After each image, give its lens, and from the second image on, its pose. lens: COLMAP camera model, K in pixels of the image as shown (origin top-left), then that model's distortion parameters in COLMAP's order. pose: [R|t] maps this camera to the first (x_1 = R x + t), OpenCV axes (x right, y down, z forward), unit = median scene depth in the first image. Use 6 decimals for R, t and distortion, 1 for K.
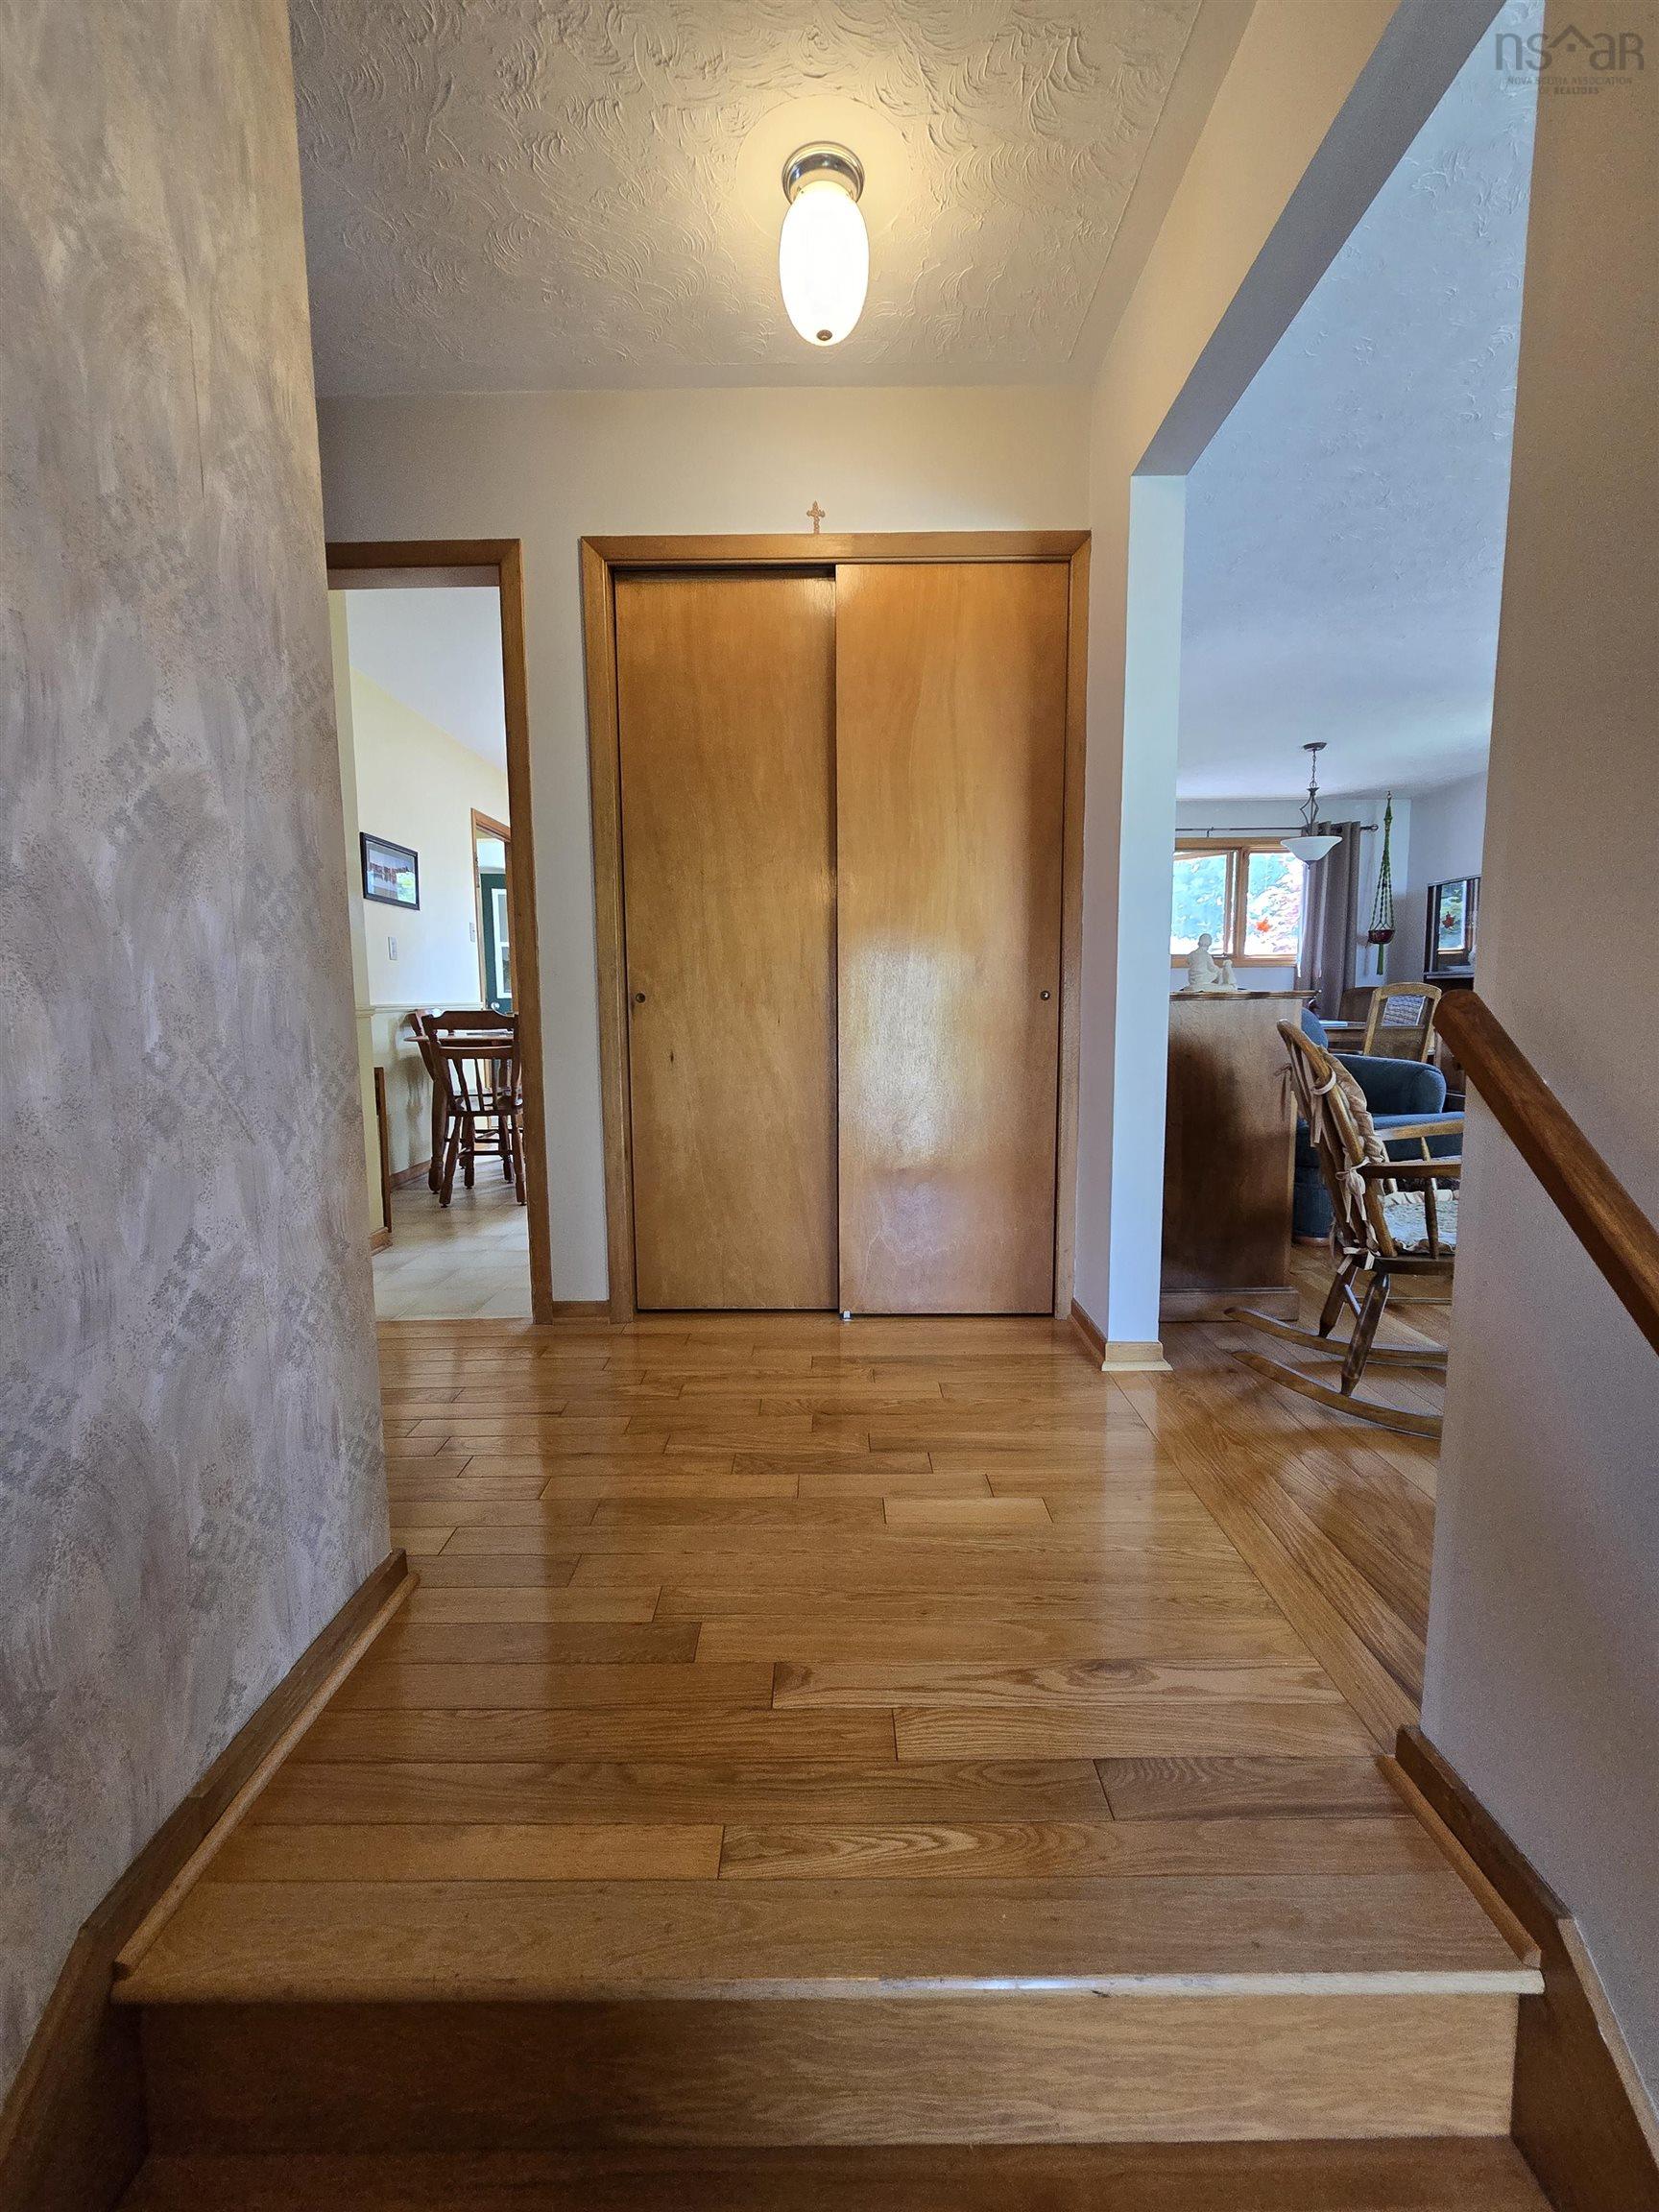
lens RADIAL K [[910.4, 0, 835.1], [0, 910.4, 1097.1], [0, 0, 1]] dist [-0.001071, 0.000174]
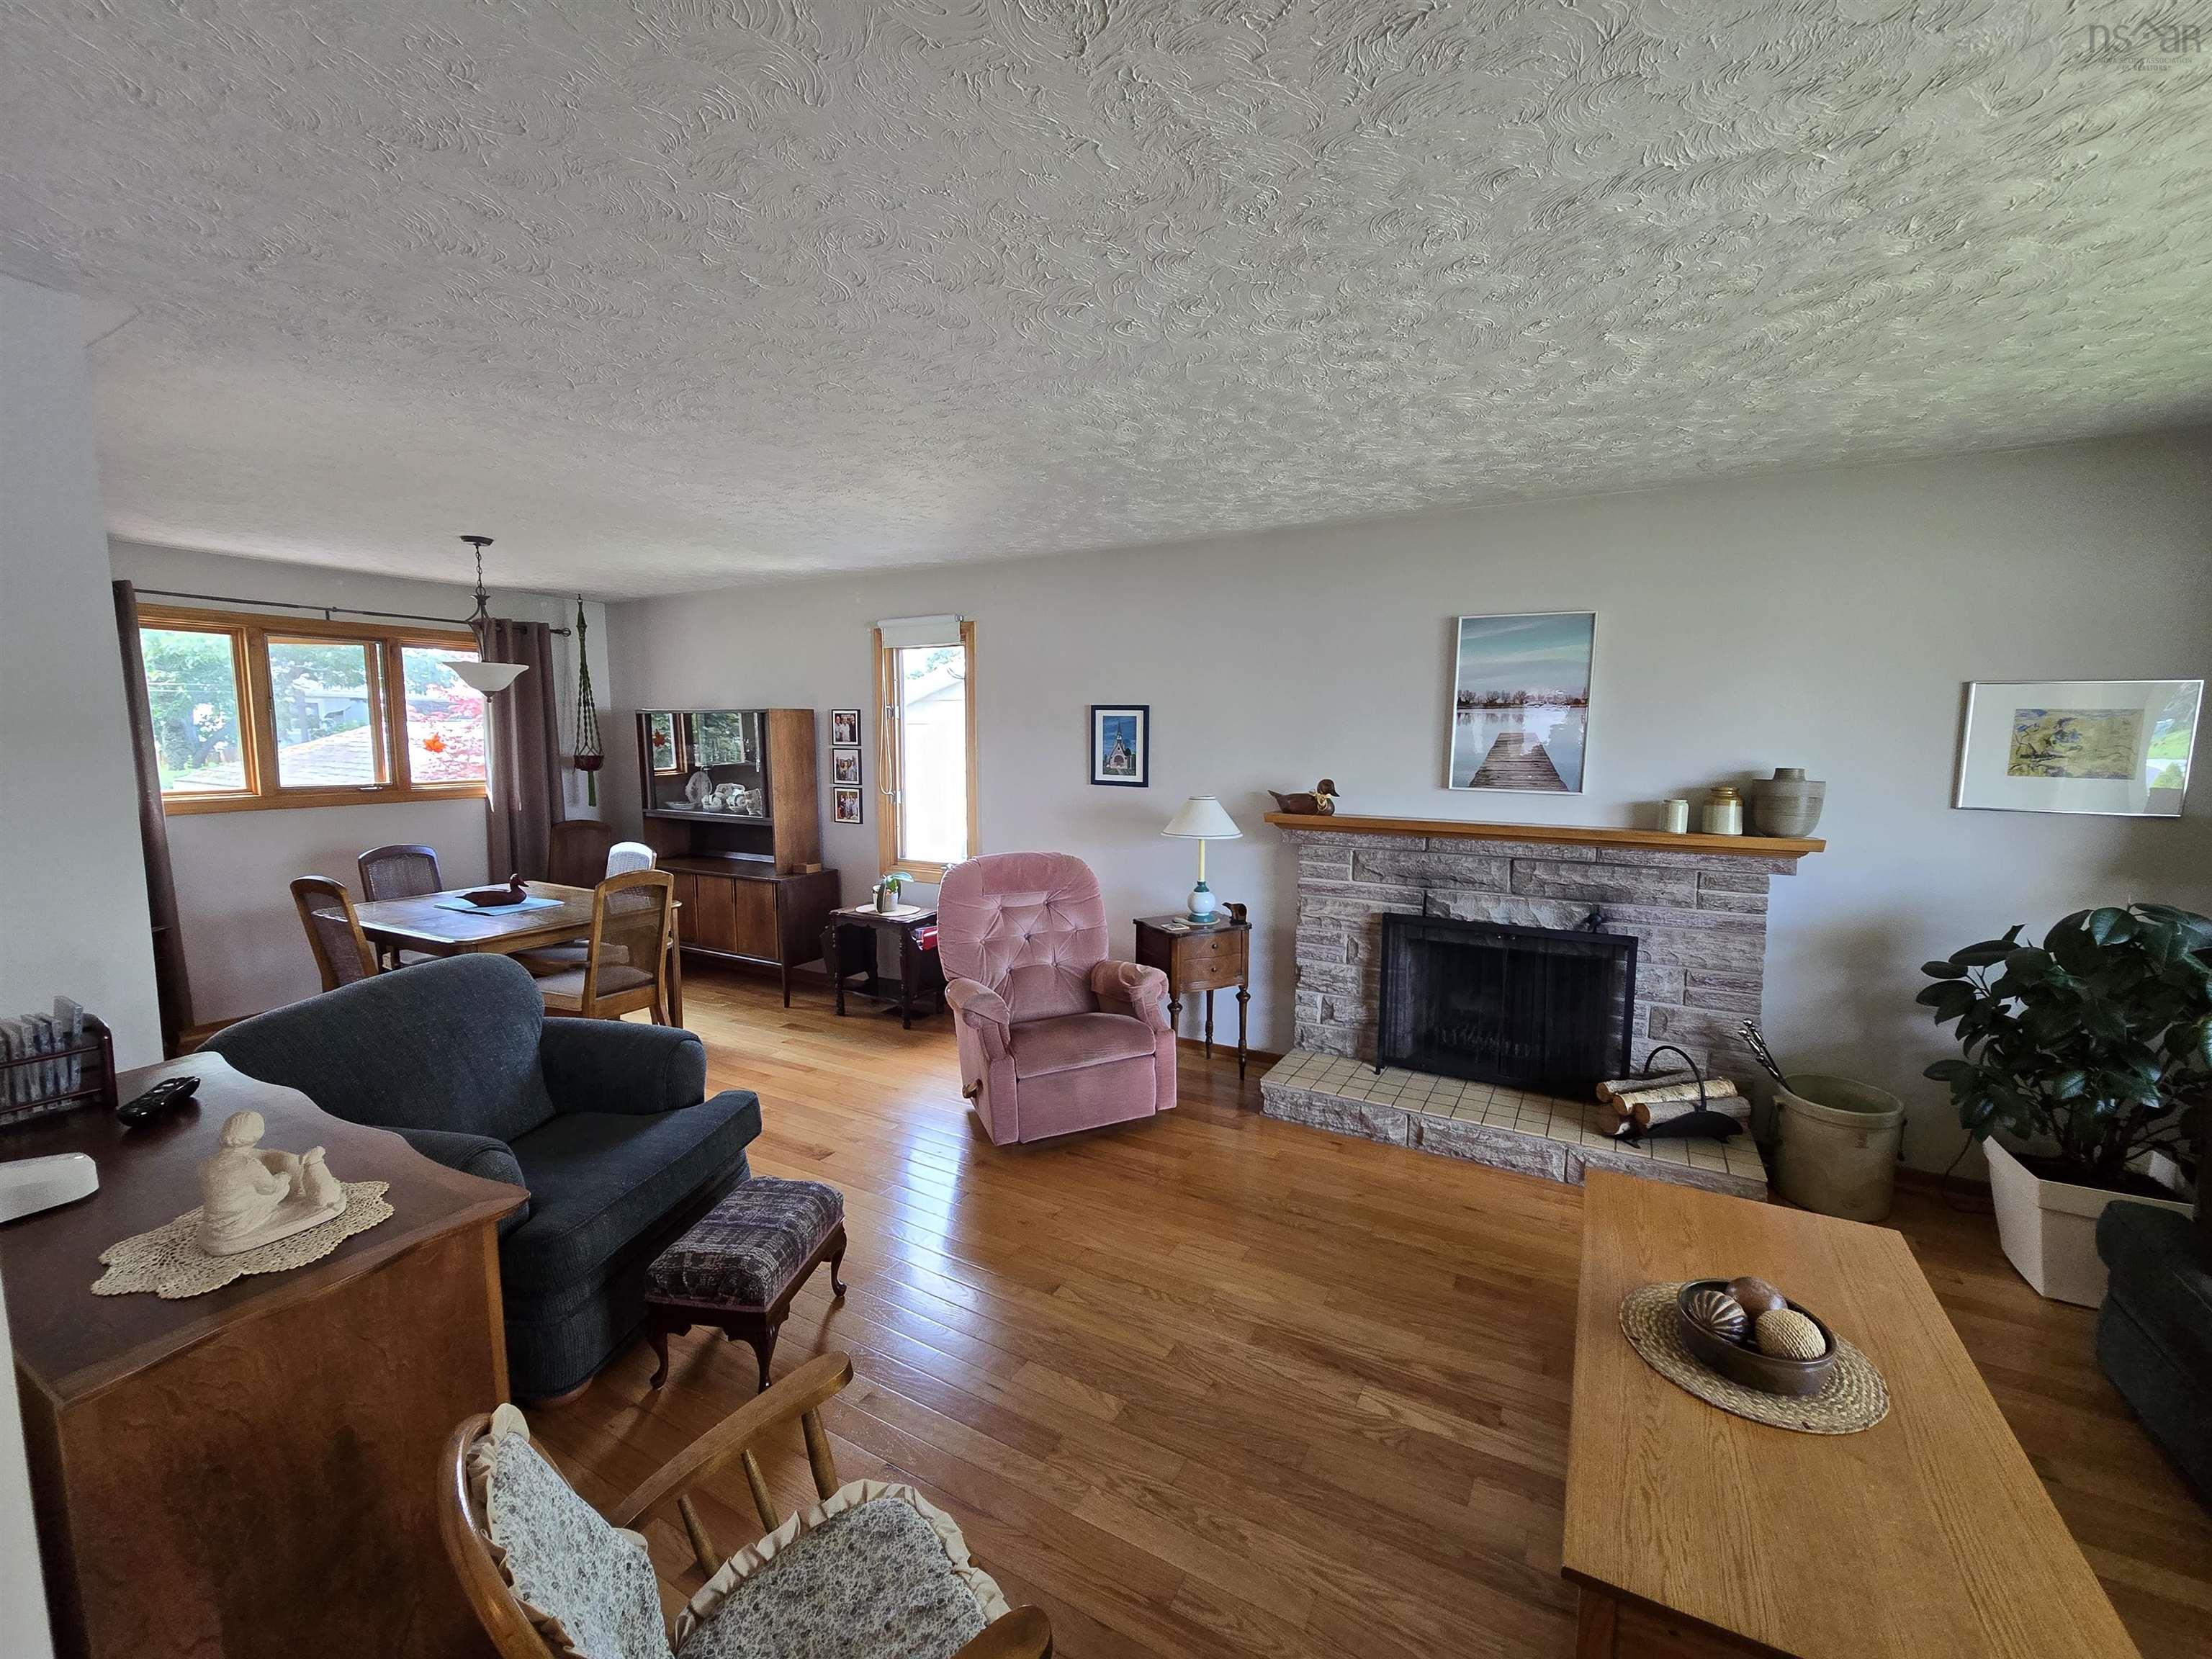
lens RADIAL K [[910.4, 0, 1109.9], [0, 910.4, 830.8], [0, 0, 1]] dist [-0.001071, 0.000174]
pose [[0.489327, -0.086483, 0.867802, 0.087647], [0.089165, 0.994818, 0.048864, -0.109253], [-0.867530, 0.053467, 0.494502, 0.149630]]
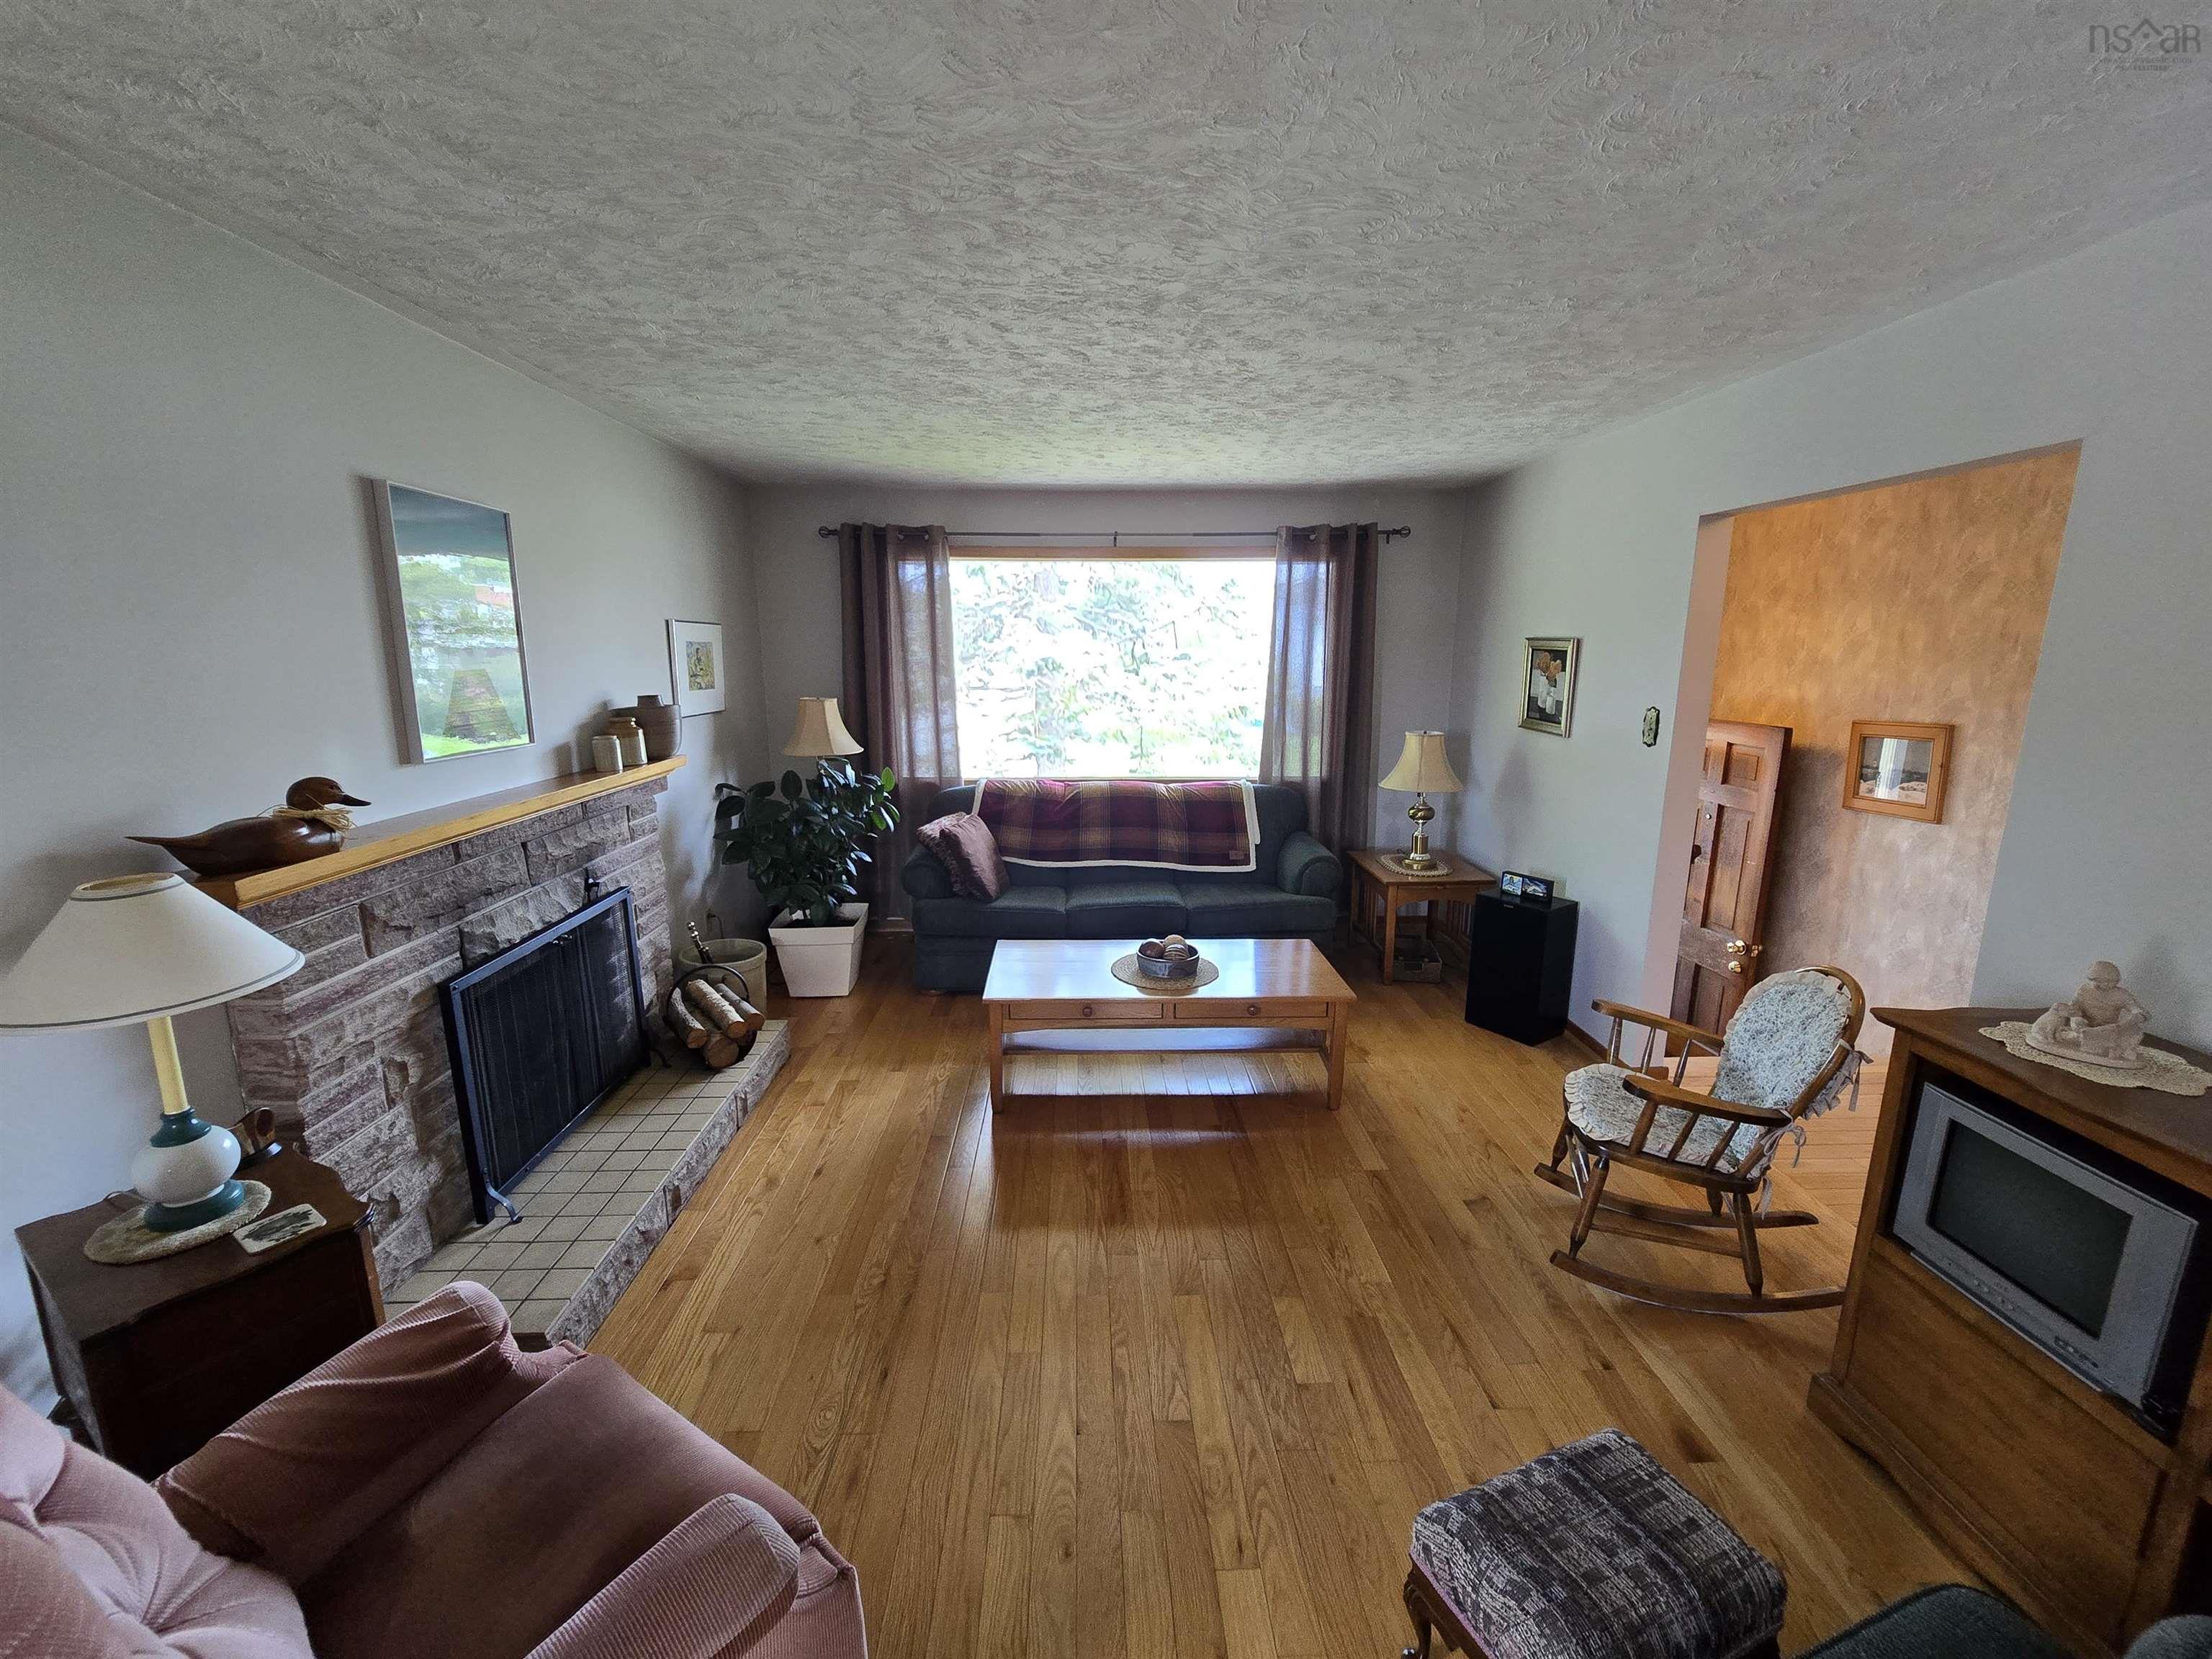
lens RADIAL K [[910.4, 0, 1103.7], [0, 910.4, 820.3], [0, 0, 1]] dist [-0.001071, 0.000174]
pose [[-0.999765, 0.008794, -0.019818, 0.472181], [0.002494, 0.954626, 0.297798, -0.180518], [0.021538, 0.297679, -0.954423, 0.655672]]
